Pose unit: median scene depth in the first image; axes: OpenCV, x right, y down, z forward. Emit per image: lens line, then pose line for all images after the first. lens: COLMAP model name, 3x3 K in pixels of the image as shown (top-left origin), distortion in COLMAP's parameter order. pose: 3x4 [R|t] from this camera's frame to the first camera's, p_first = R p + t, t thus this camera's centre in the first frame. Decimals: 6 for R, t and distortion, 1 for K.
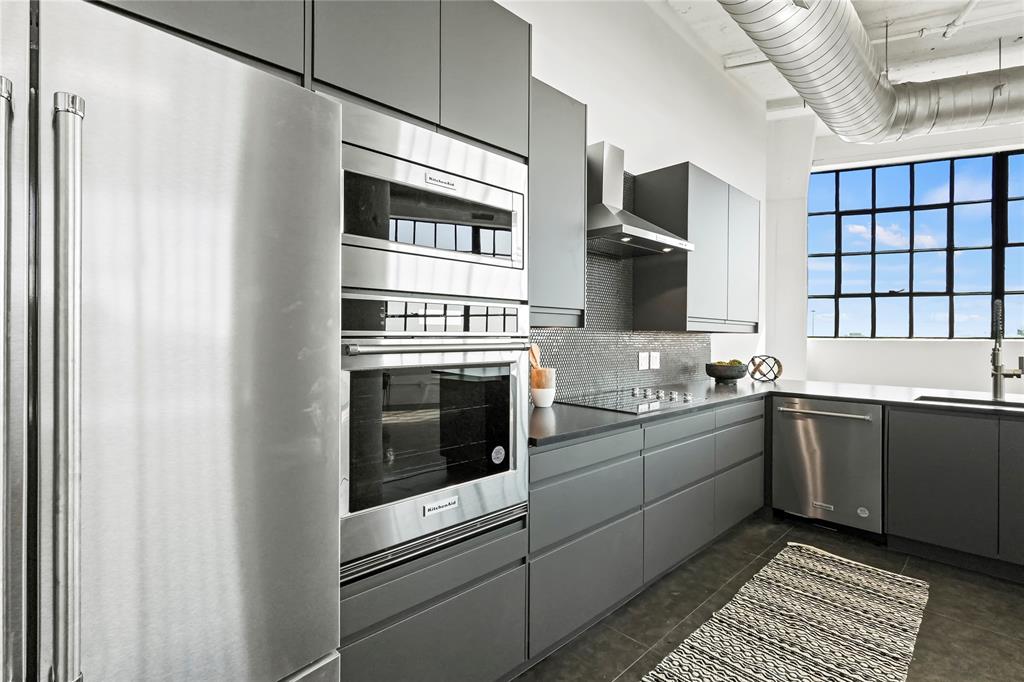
lens RADIAL K [[488.0, 0, 513.5], [0, 488.0, 335.2], [0, 0, 1]] dist [0.008857, 0.001358]
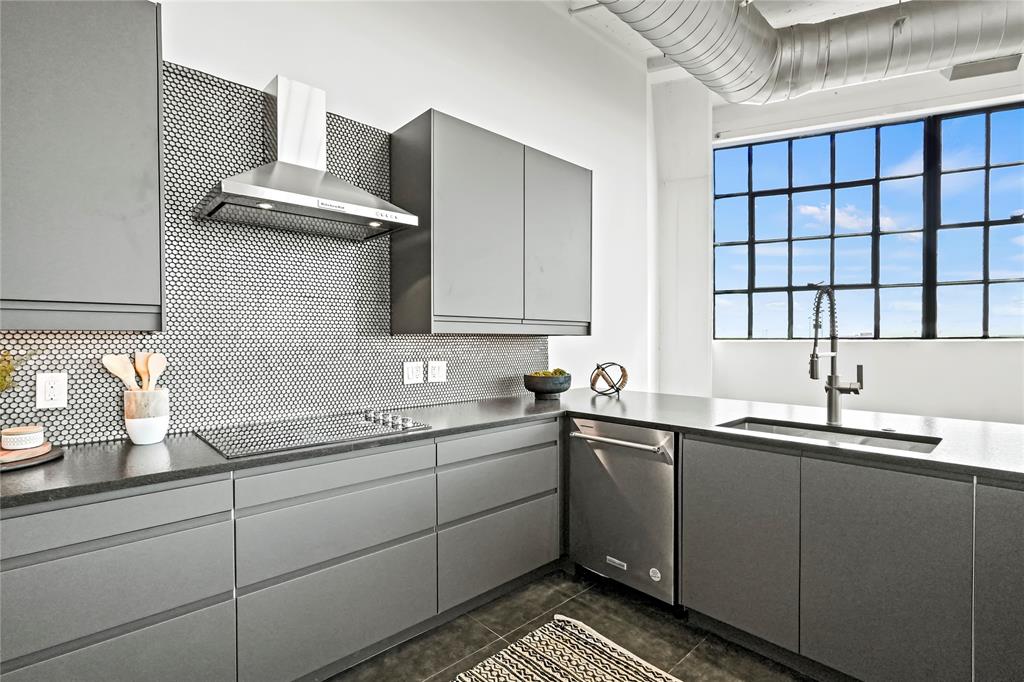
lens RADIAL K [[488.0, 0, 512.0], [0, 488.0, 344.3], [0, 0, 1]] dist [0.008857, 0.001358]
pose [[0.999733, -0.010029, -0.020833, 0.454235], [0.010306, 0.999859, 0.013226, -0.001705], [0.020697, -0.013437, 0.999695, 0.225786]]
